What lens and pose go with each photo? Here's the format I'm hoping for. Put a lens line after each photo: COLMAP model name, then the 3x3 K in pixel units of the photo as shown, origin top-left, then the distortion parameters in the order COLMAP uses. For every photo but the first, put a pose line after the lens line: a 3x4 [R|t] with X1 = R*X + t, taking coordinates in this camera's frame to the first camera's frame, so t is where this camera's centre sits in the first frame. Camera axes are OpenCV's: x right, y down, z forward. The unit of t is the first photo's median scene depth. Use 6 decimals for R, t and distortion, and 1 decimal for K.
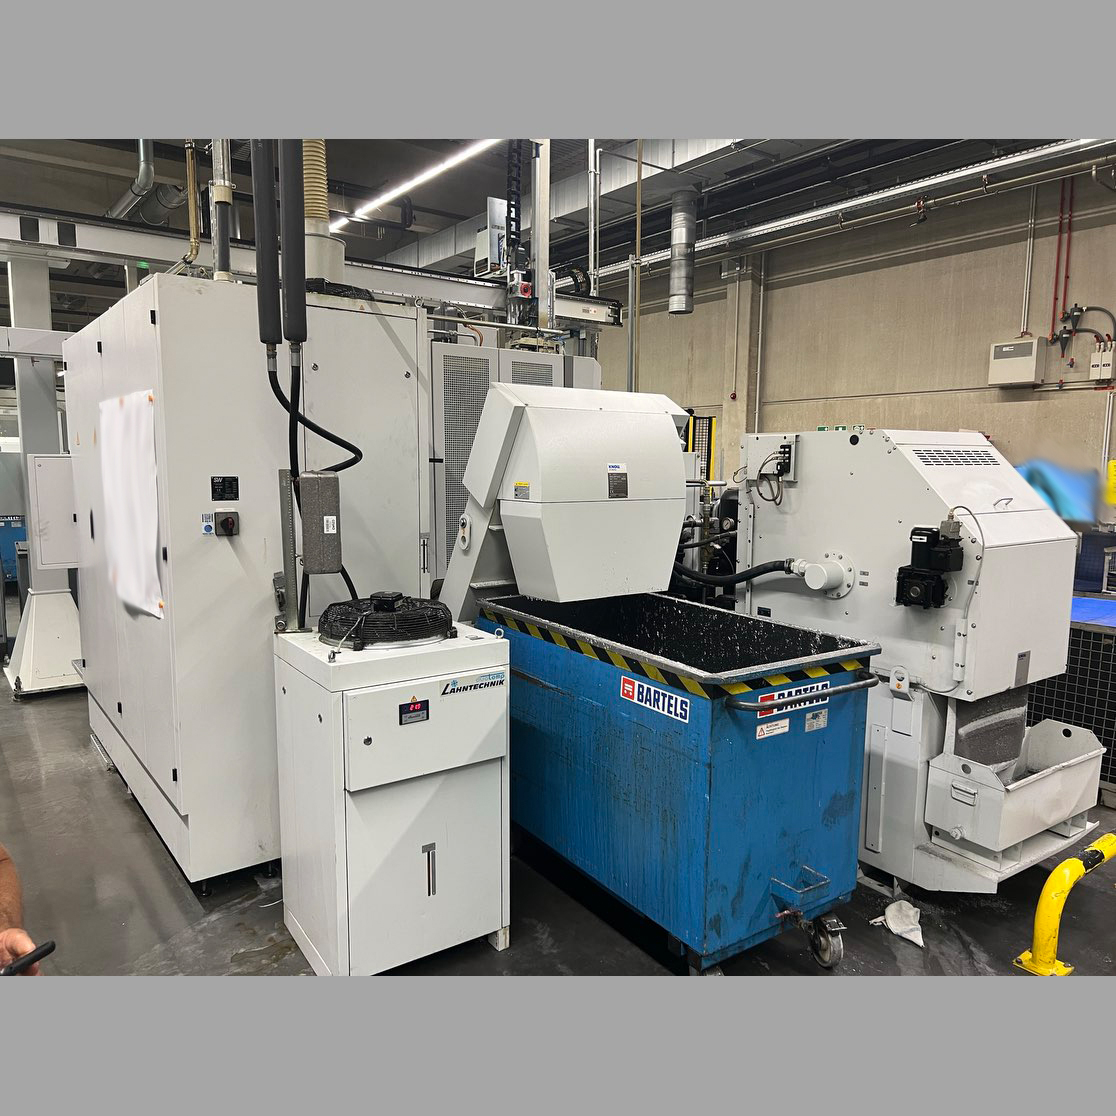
lens RADIAL K [[835.7, 0, 558.8], [0, 835.7, 565.4], [0, 0, 1]] dist [0.062914, -0.069698]
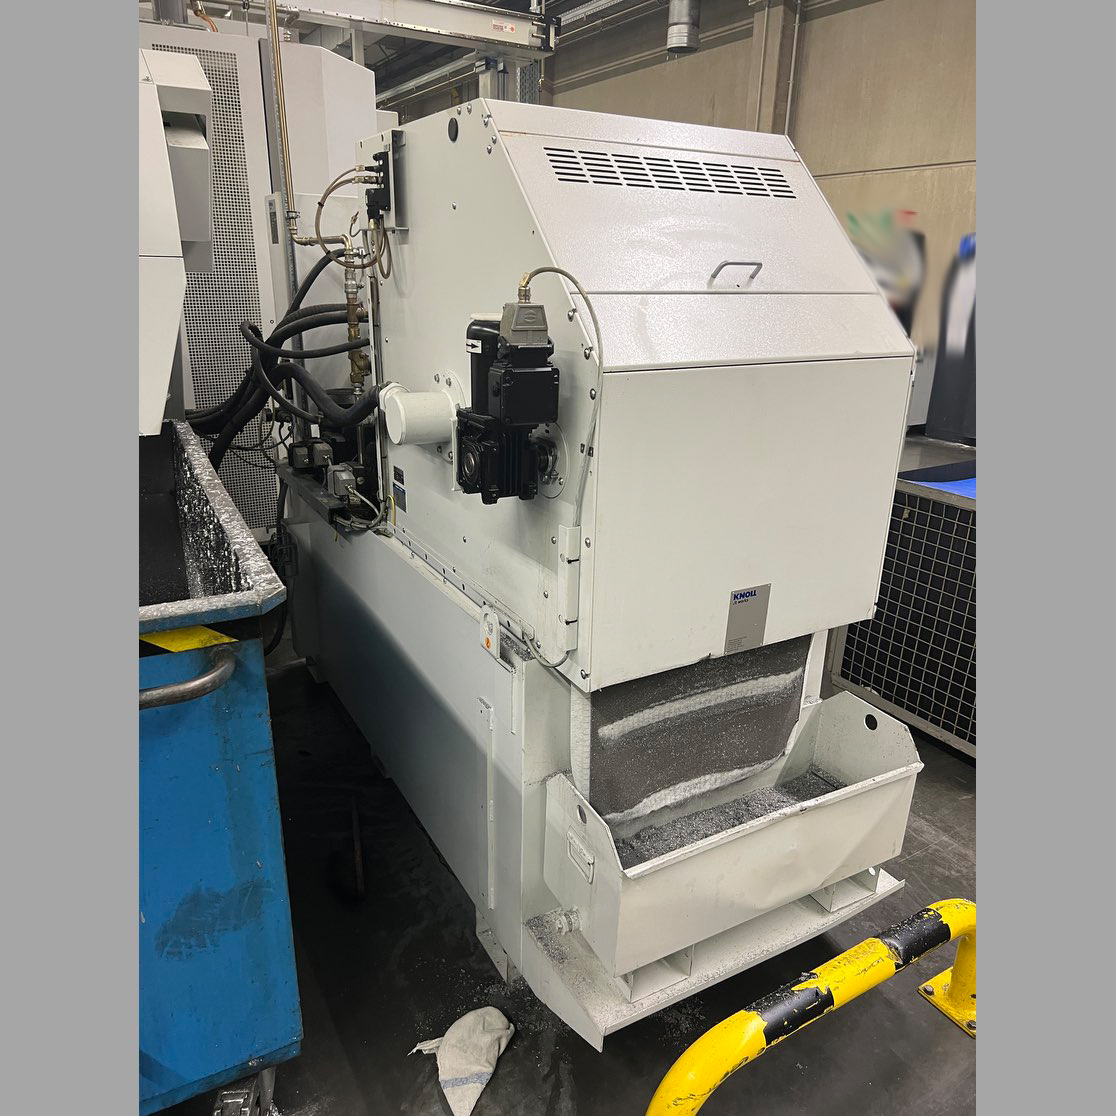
lens RADIAL K [[835.7, 0, 566.9], [0, 835.7, 556.4], [0, 0, 1]] dist [0.062914, -0.069698]
pose [[0.994814, 0.048521, -0.089393, 0.463384], [-0.029150, 0.978021, 0.206459, -0.013937], [0.097446, -0.202782, 0.974363, 0.488445]]
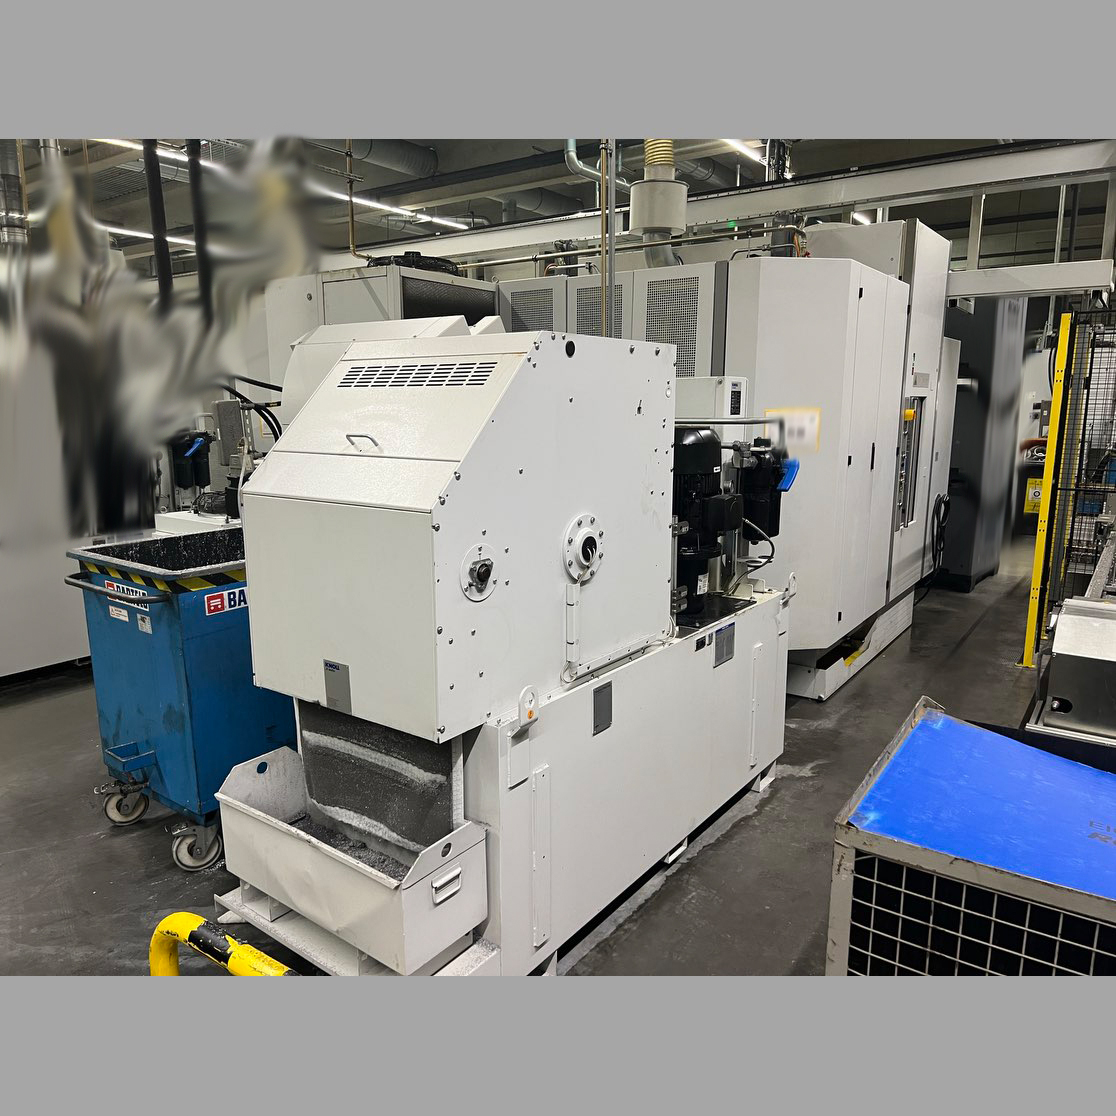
lens RADIAL K [[835.7, 0, 548.1], [0, 835.7, 562.3], [0, 0, 1]] dist [0.062914, -0.069698]
pose [[0.312686, 0.171285, -0.934285, 1.164692], [-0.119529, 0.982883, 0.140191, -0.087747], [0.942306, 0.067839, 0.327807, 0.891659]]
